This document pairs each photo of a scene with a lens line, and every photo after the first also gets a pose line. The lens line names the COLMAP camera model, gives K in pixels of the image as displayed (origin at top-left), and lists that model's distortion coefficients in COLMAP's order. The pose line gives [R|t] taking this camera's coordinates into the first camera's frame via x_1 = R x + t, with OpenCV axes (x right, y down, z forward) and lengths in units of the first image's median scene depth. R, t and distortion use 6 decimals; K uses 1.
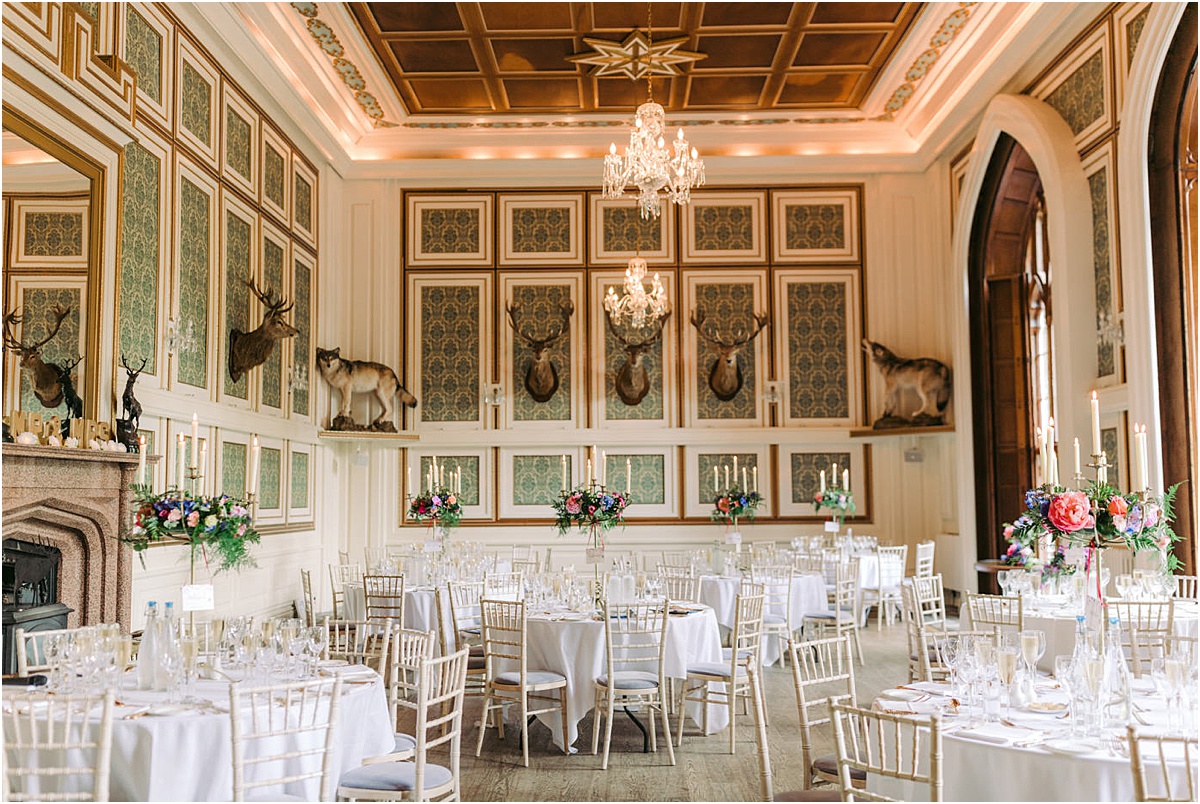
lens RADIAL K [[1180.6, 0, 597.0], [0, 1180.6, 396.1], [0, 0, 1]] dist [0.001633, 0.000000]
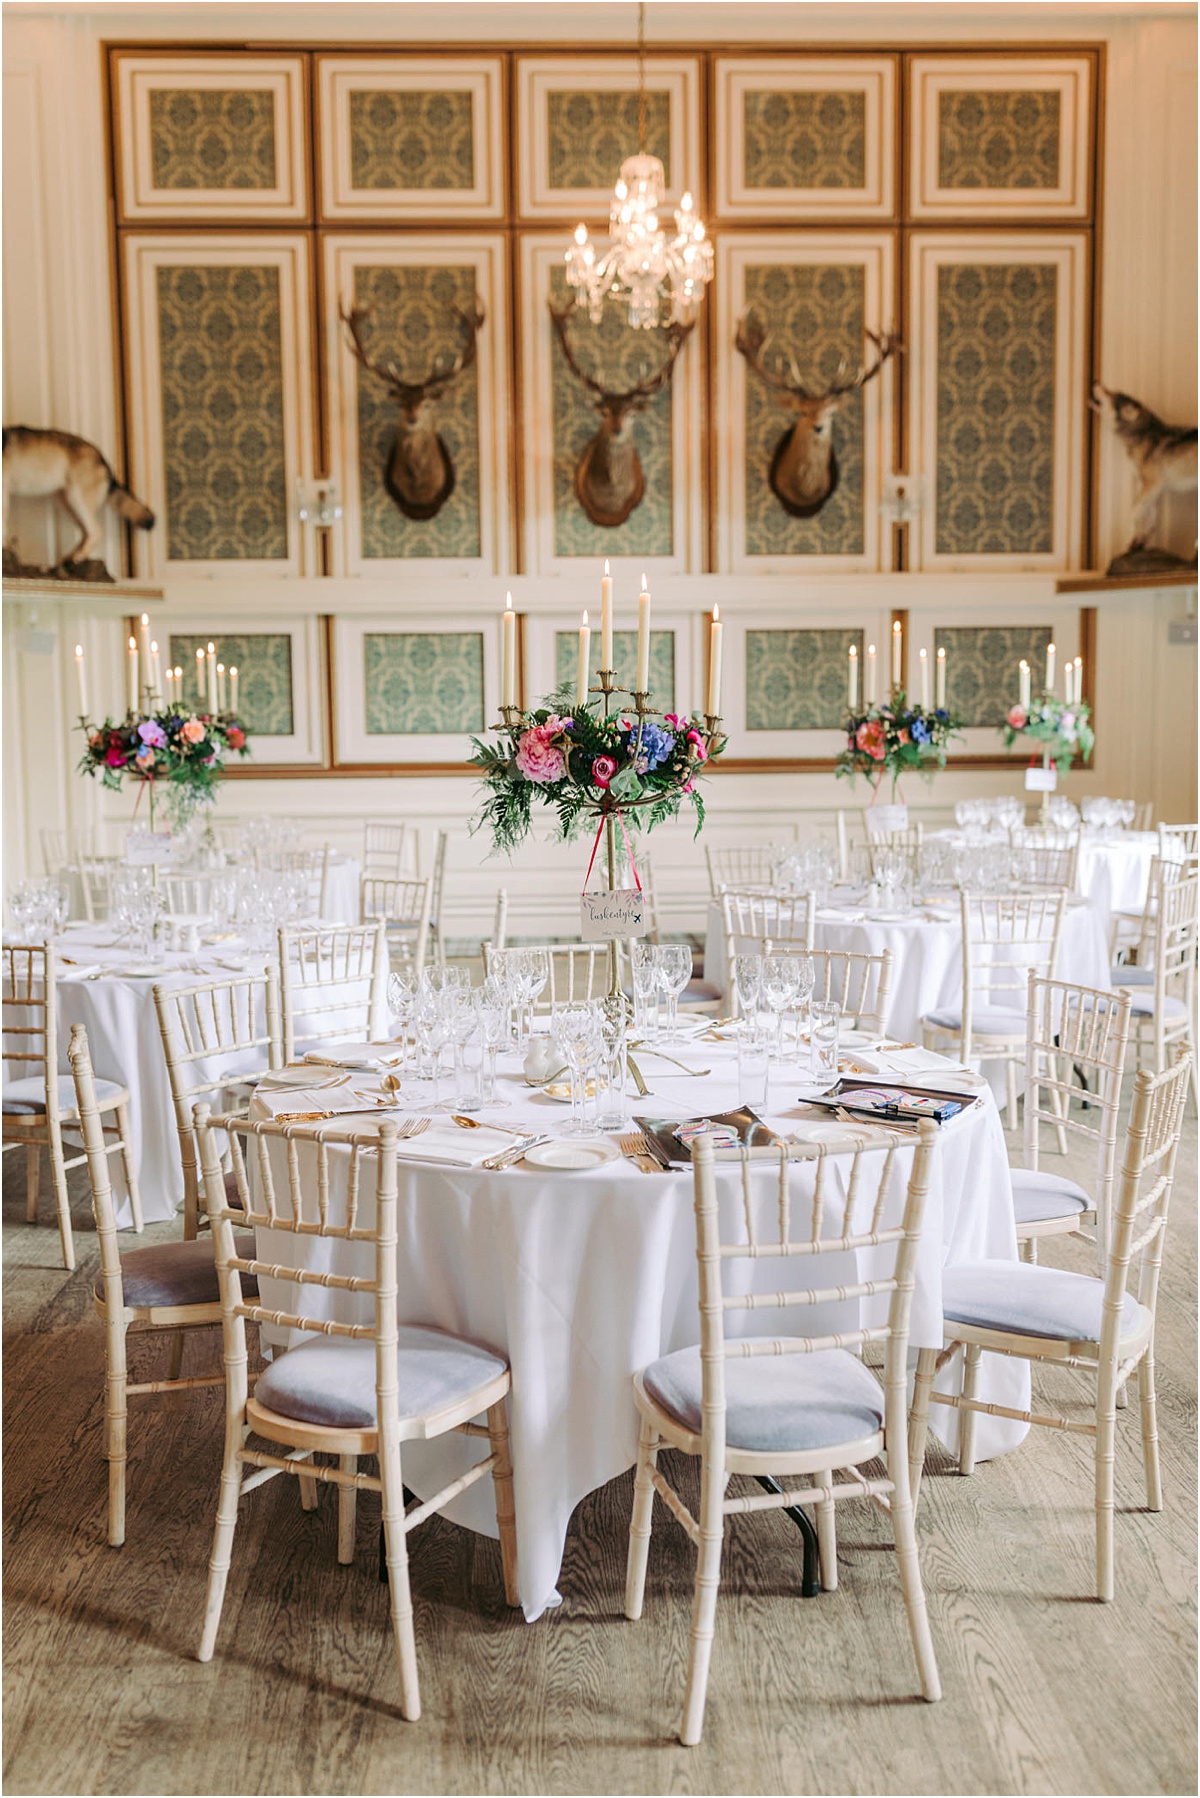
lens RADIAL K [[1769.0, 0, 615.4], [0, 1769.0, 887.9], [0, 0, 1]] dist [0.001633, 0.000000]
pose [[0.997947, -0.009655, 0.063321, -0.014954], [-0.002086, 0.983153, 0.182773, 0.020879], [-0.064019, -0.182530, 0.981114, 0.267990]]
